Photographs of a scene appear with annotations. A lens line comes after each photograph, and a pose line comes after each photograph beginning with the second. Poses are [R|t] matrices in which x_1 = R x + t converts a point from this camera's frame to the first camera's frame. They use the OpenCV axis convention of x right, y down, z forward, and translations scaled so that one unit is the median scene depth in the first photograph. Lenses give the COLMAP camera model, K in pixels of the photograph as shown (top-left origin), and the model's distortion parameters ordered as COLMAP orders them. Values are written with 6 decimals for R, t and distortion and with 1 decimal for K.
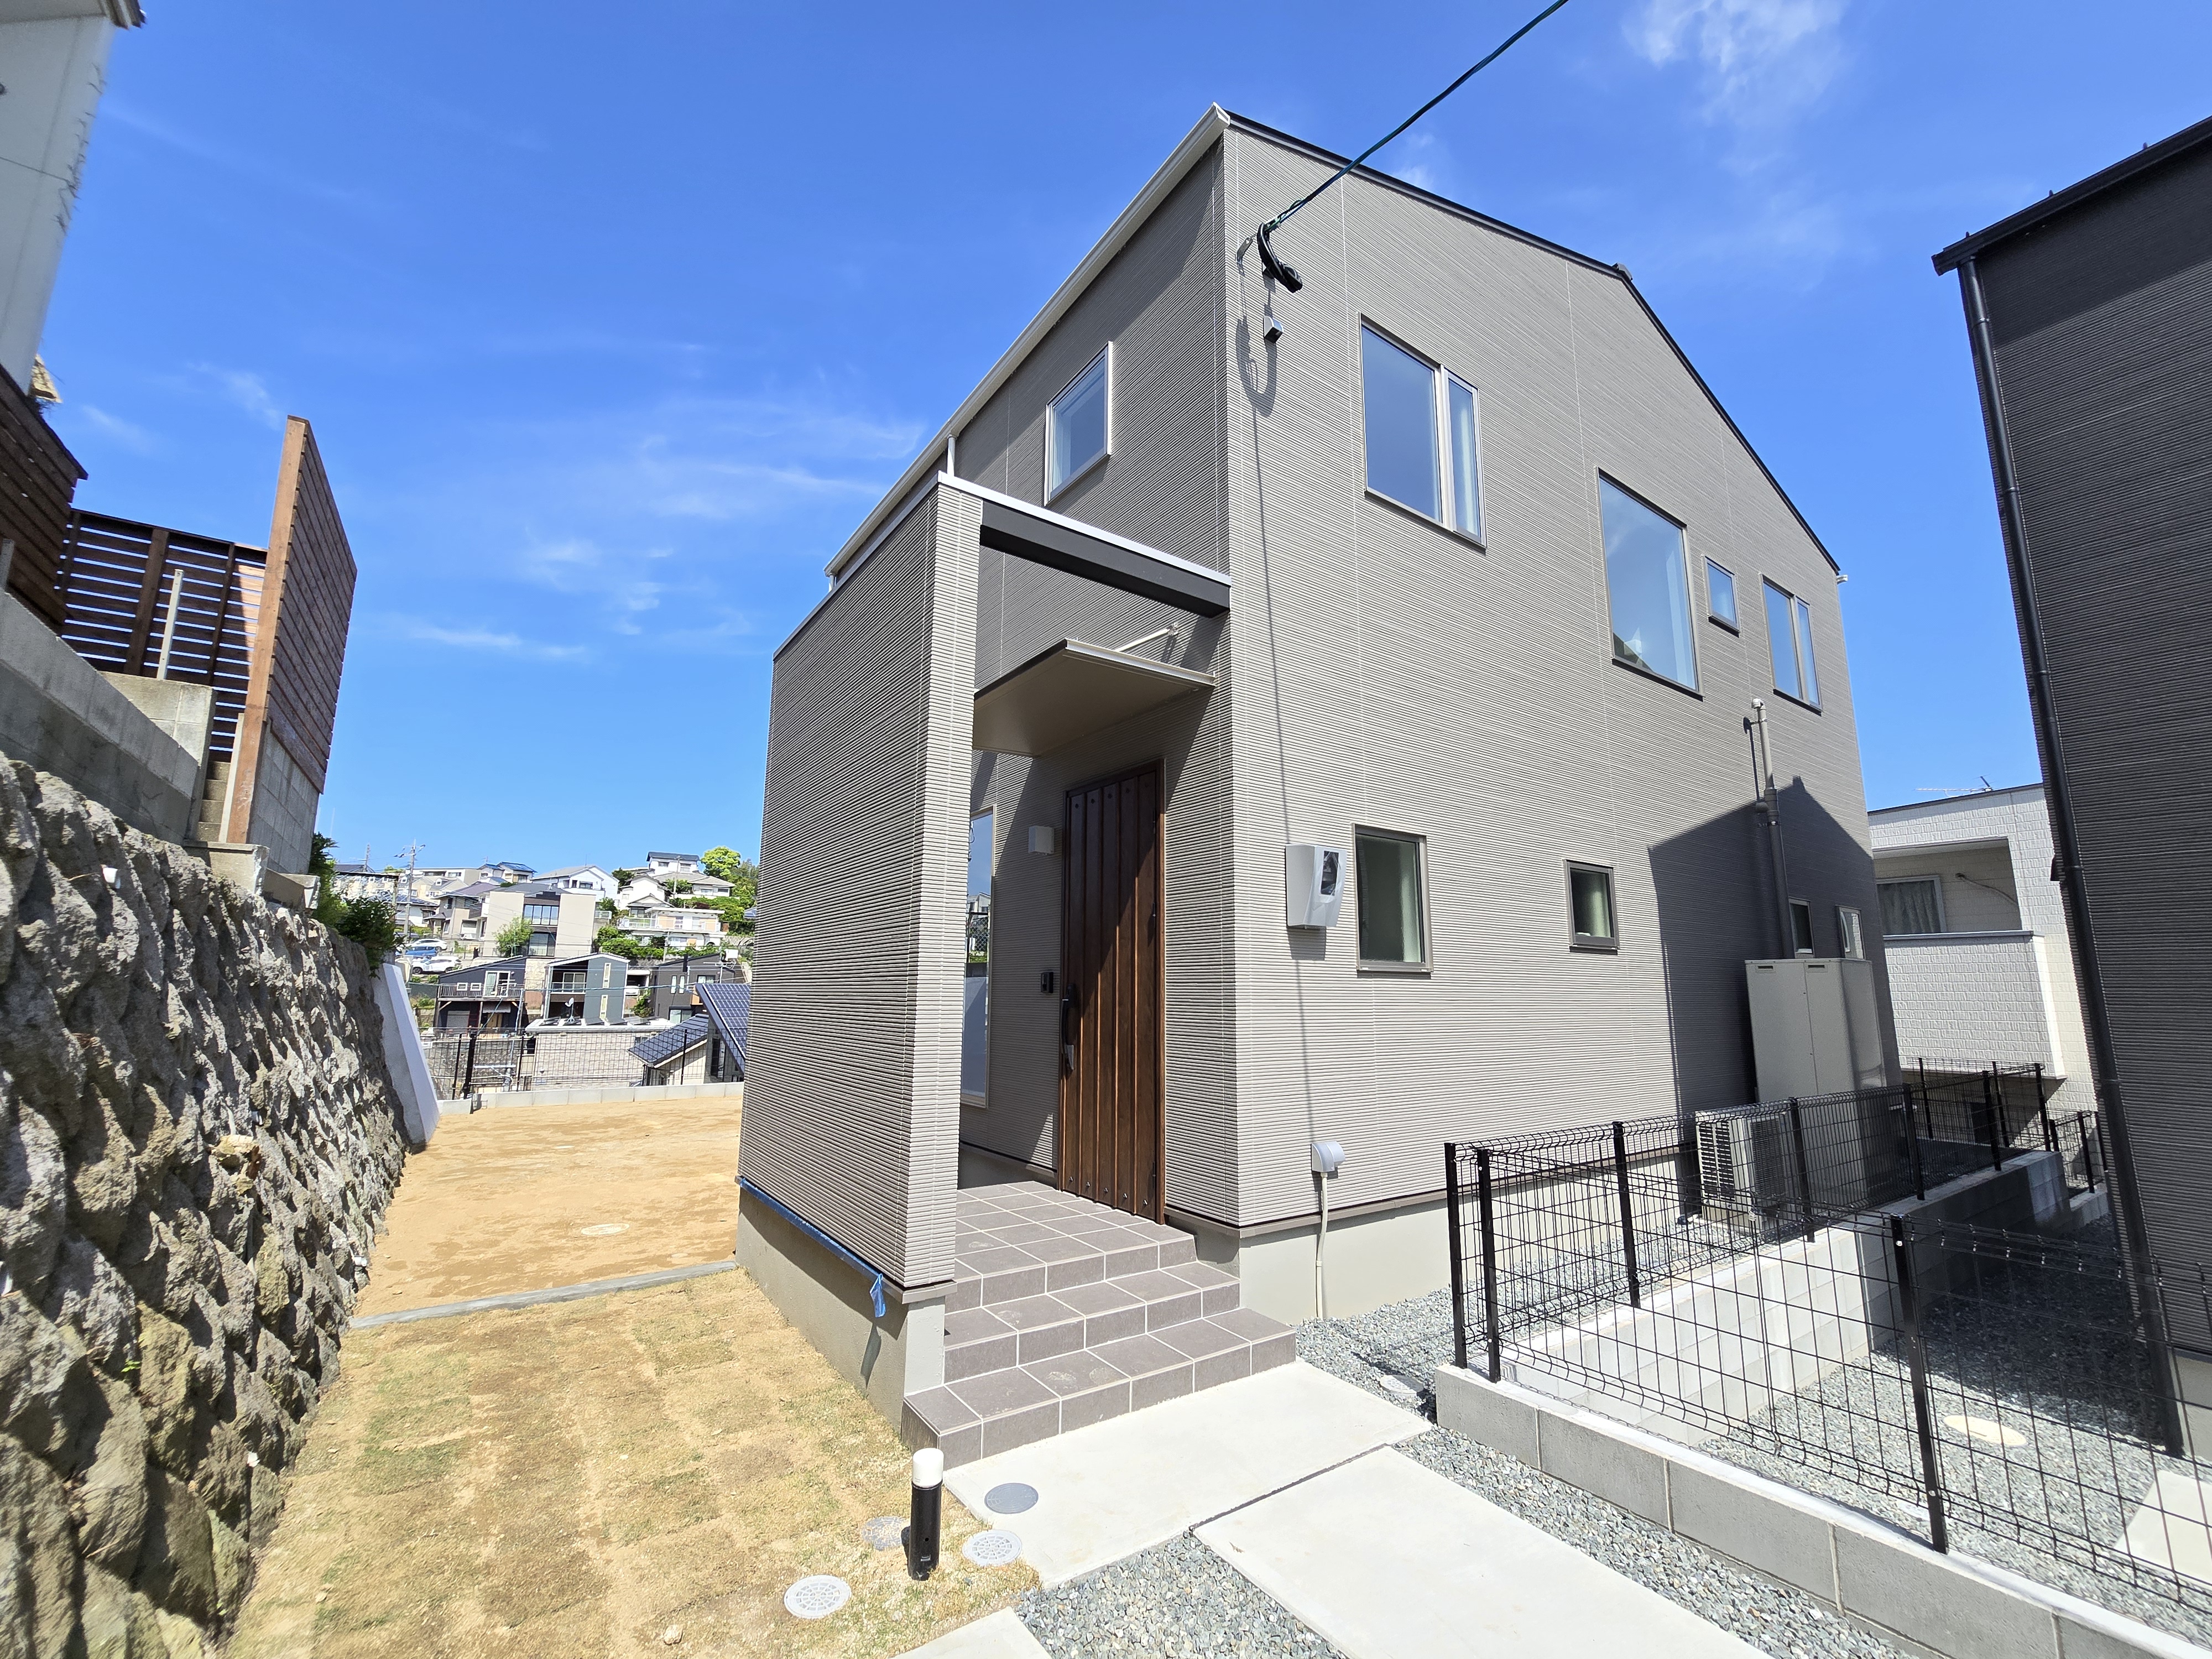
lens RADIAL K [[907.3, 0, 1107.3], [0, 907.3, 825.6], [0, 0, 1]] dist [-0.004856, 0.001758]
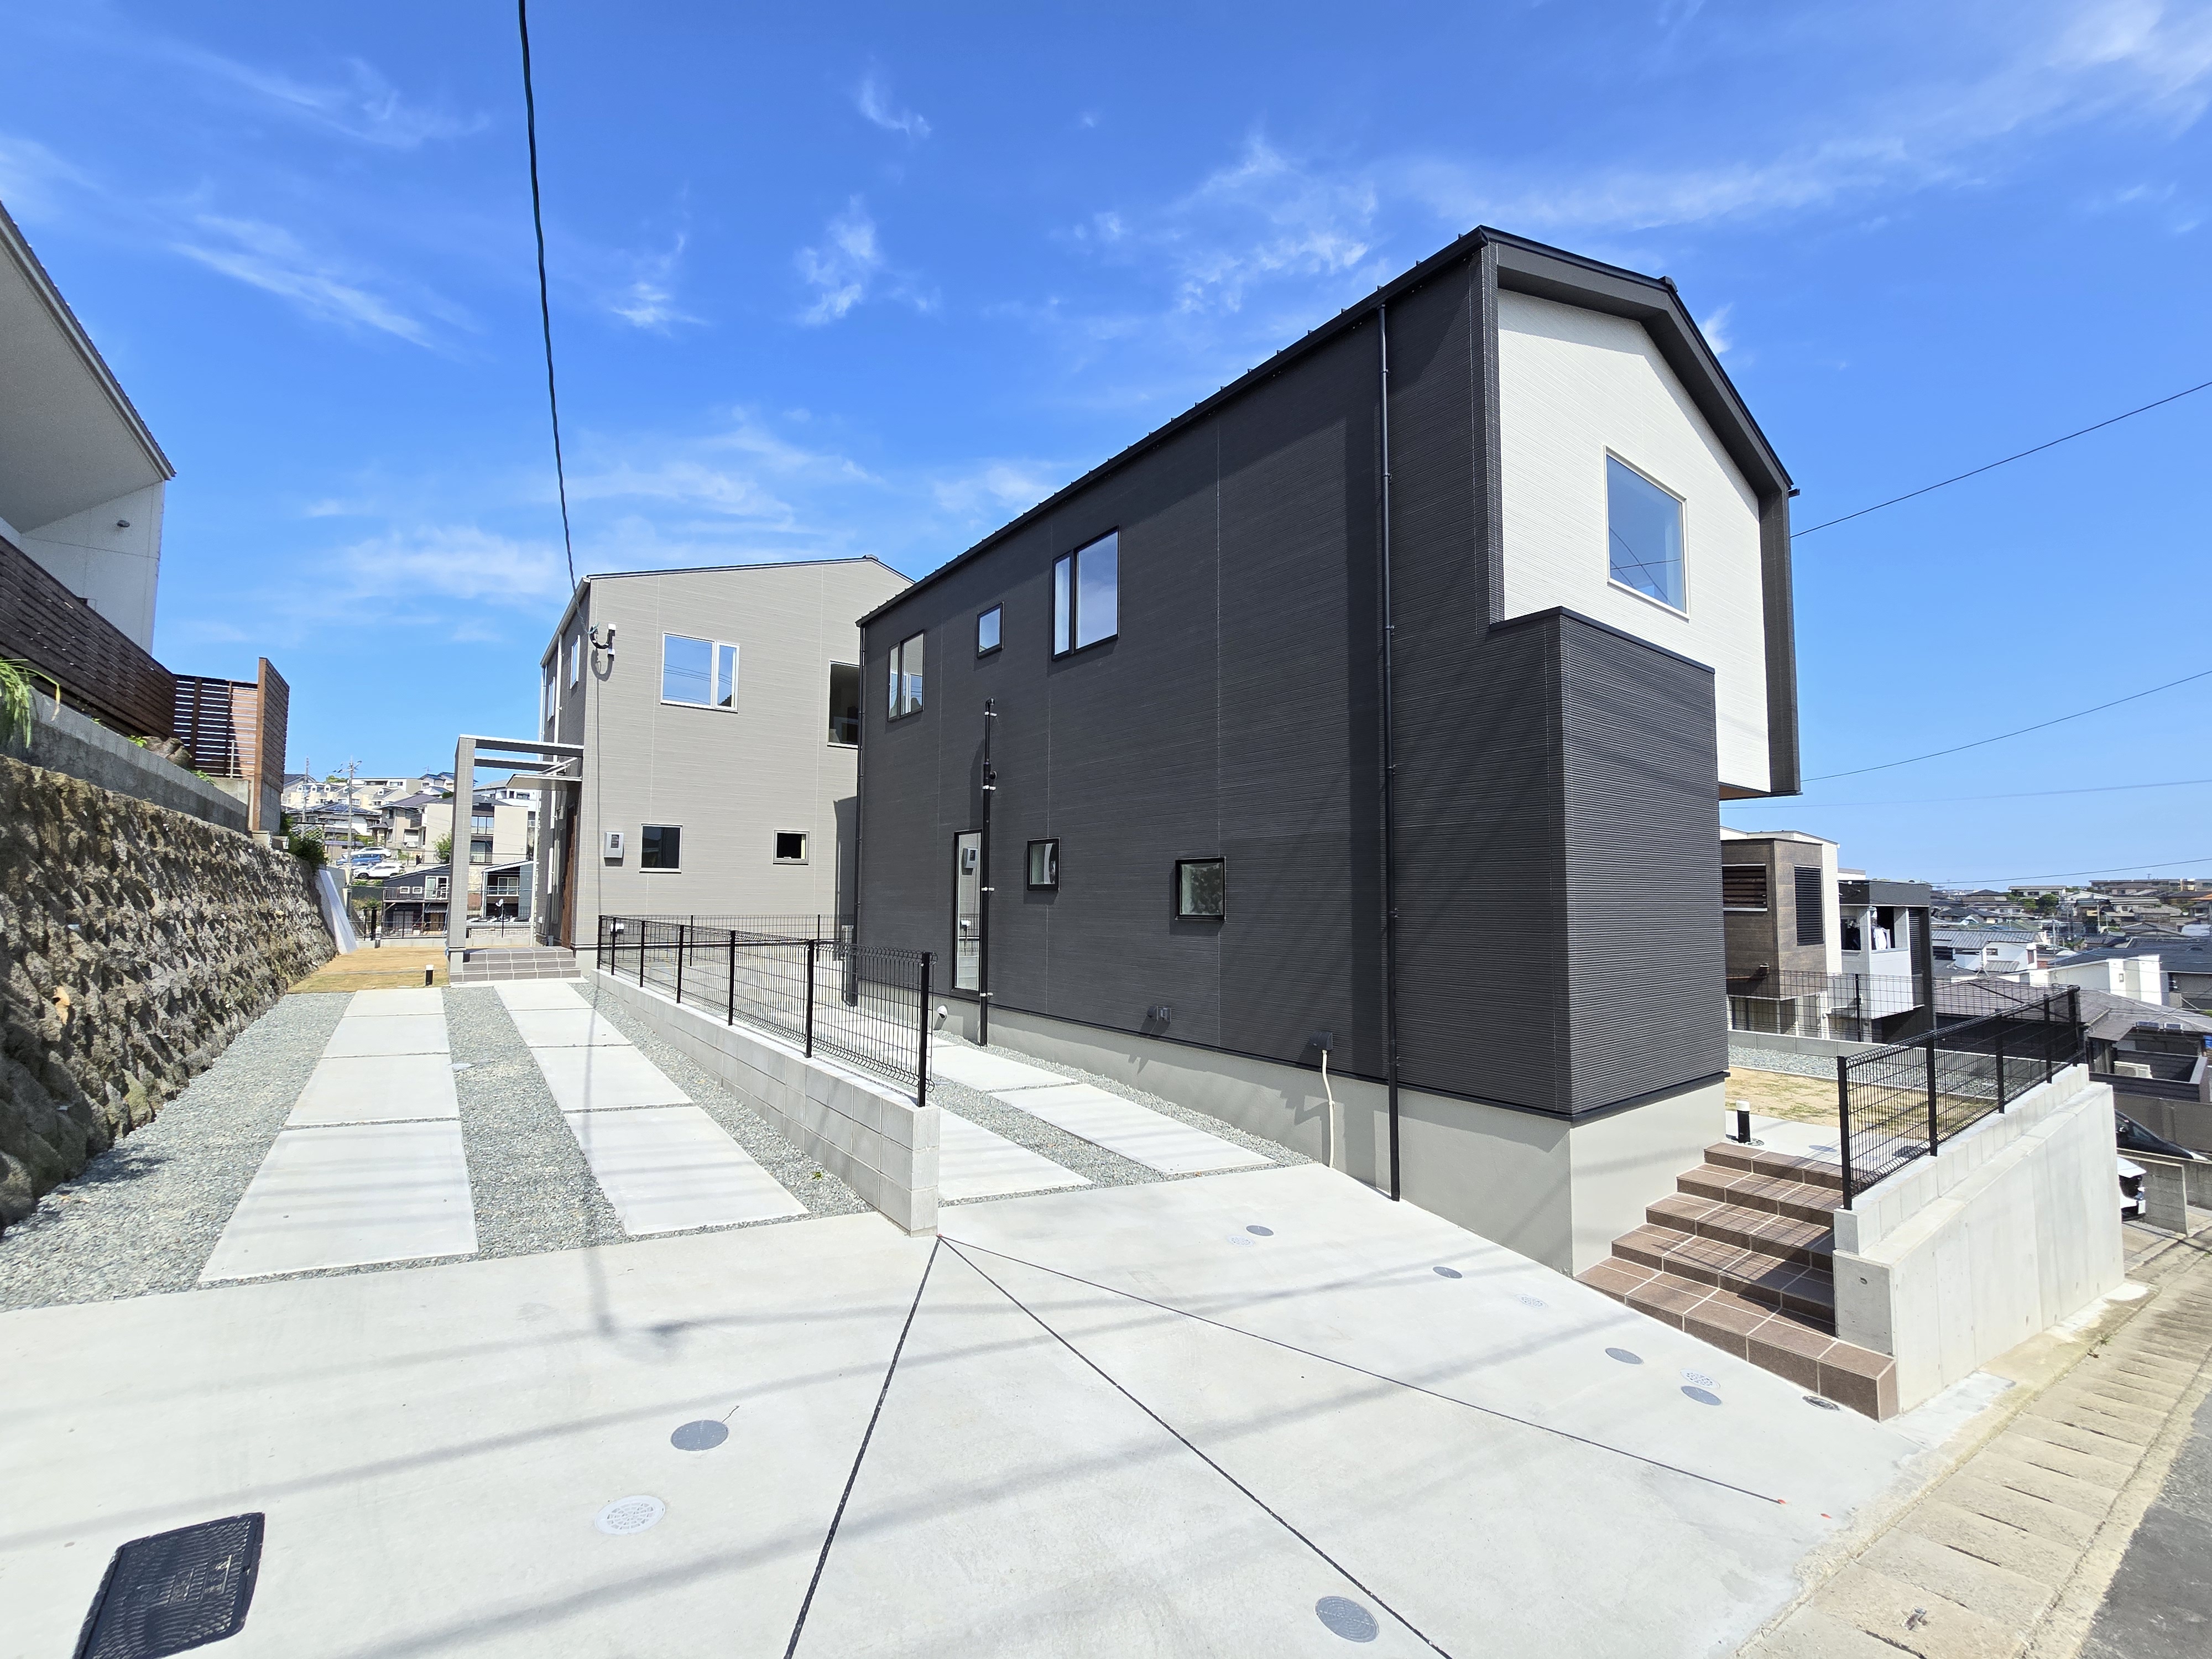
lens RADIAL K [[907.3, 0, 1096.0], [0, 907.3, 840.6], [0, 0, 1]] dist [-0.004856, 0.001758]
pose [[0.999542, 0.002519, 0.030151, 0.106871], [-0.006056, 0.993016, 0.117828, -0.019535], [-0.029644, -0.117957, 0.992576, -0.128513]]
